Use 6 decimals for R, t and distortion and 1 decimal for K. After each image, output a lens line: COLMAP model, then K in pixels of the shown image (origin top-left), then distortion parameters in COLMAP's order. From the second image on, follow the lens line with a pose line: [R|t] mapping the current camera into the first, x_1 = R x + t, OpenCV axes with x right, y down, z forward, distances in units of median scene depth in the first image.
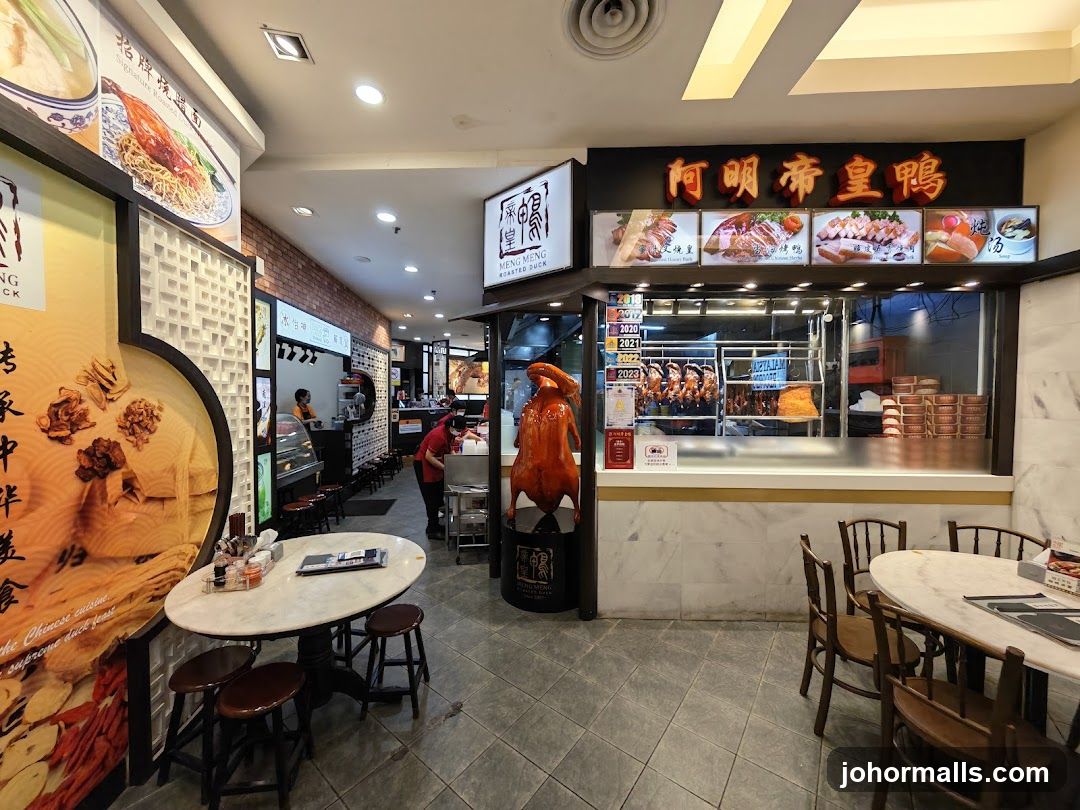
lens RADIAL K [[437.5, 0, 540.0], [0, 437.5, 405.0], [0, 0, 1]] dist [-0.000157, -0.000073]
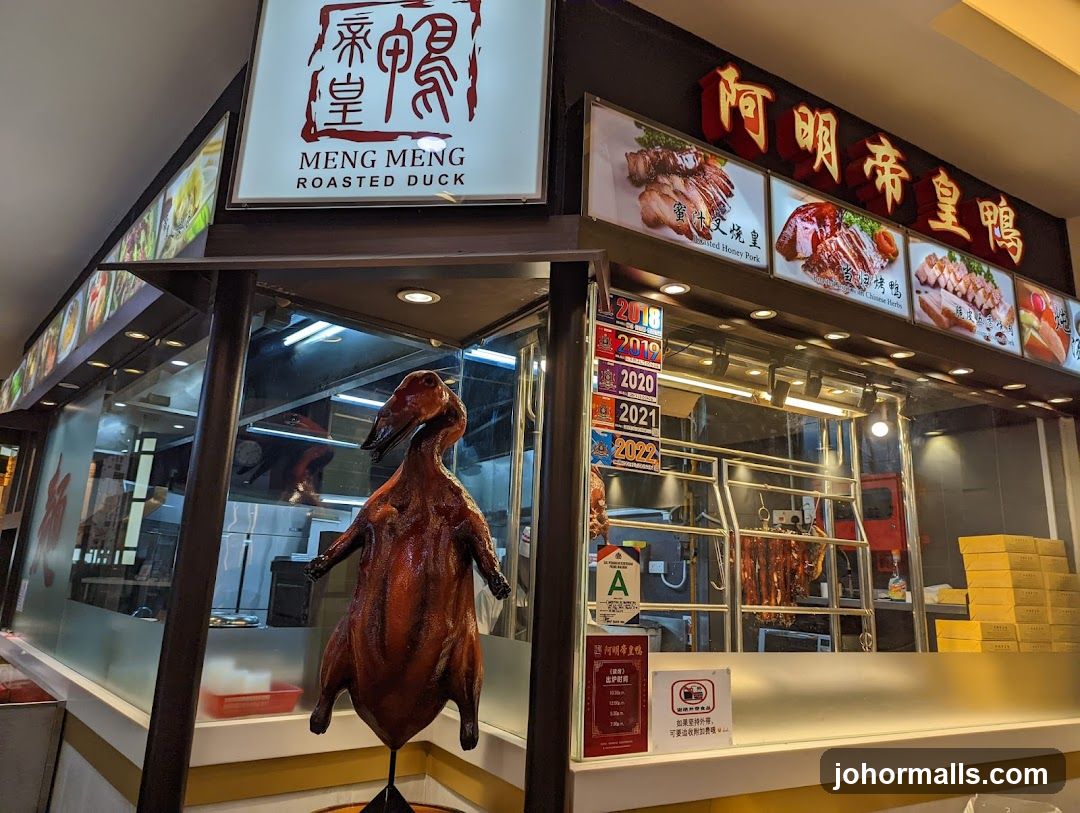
lens RADIAL K [[797.3, 0, 540.8], [0, 797.3, 379.0], [0, 0, 1]] dist [0.049295, -0.047130]
pose [[0.820392, 0.171006, 0.545632, -0.300098], [-0.021849, 0.962911, -0.268934, 0.031035], [-0.571384, 0.208710, 0.793701, 0.474339]]
